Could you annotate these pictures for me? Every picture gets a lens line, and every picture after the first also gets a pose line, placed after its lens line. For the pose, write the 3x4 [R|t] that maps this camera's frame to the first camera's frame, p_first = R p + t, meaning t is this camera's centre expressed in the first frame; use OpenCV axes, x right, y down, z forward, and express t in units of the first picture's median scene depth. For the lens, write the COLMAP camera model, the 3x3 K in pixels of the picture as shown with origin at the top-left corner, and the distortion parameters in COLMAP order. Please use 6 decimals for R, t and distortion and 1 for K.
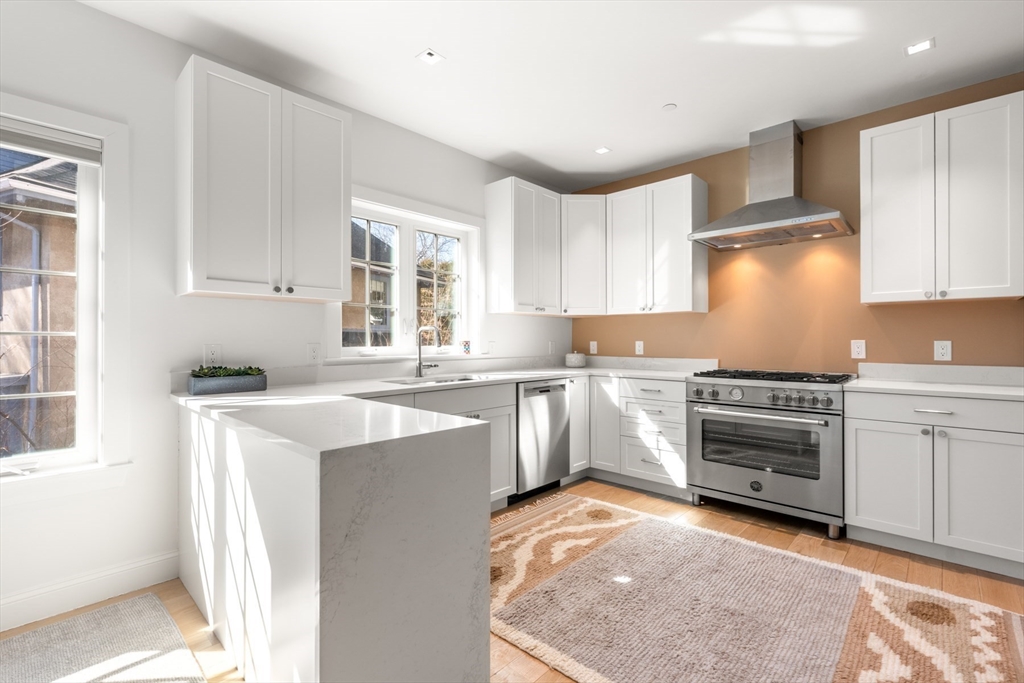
lens RADIAL K [[463.1, 0, 511.5], [0, 463.1, 339.6], [0, 0, 1]] dist [-0.002205, 0.001464]
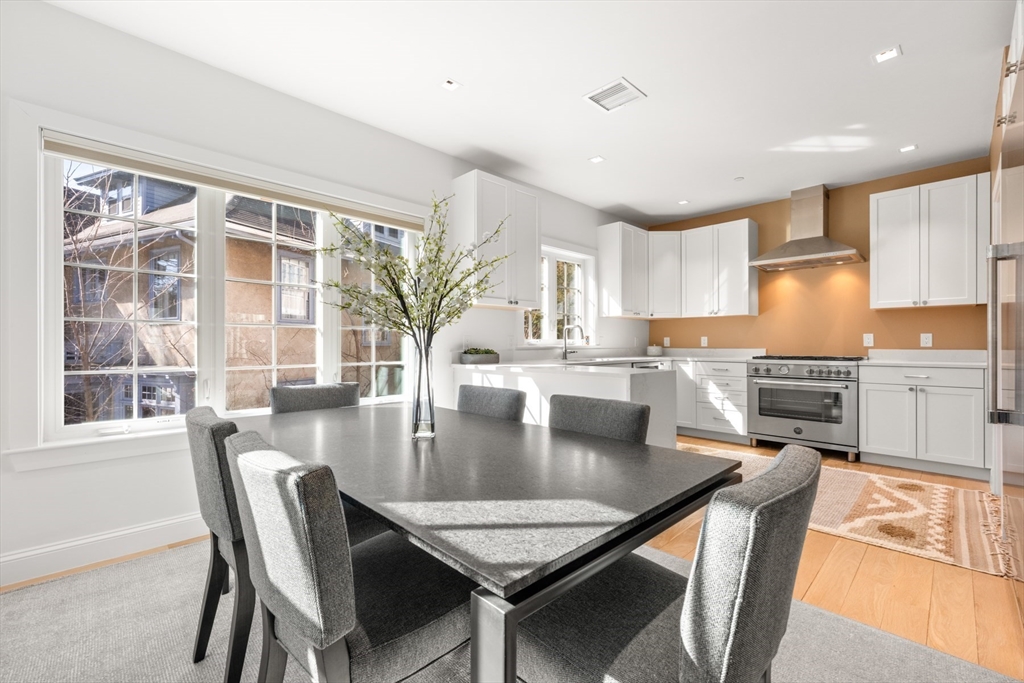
lens RADIAL K [[436.7, 0, 511.7], [0, 436.7, 344.3], [0, 0, 1]] dist [0.001025, -0.000574]
pose [[0.999019, -0.000753, -0.044286, -0.319361], [0.000876, 0.999996, 0.002757, 0.029078], [0.044284, -0.002793, 0.999015, -0.434380]]
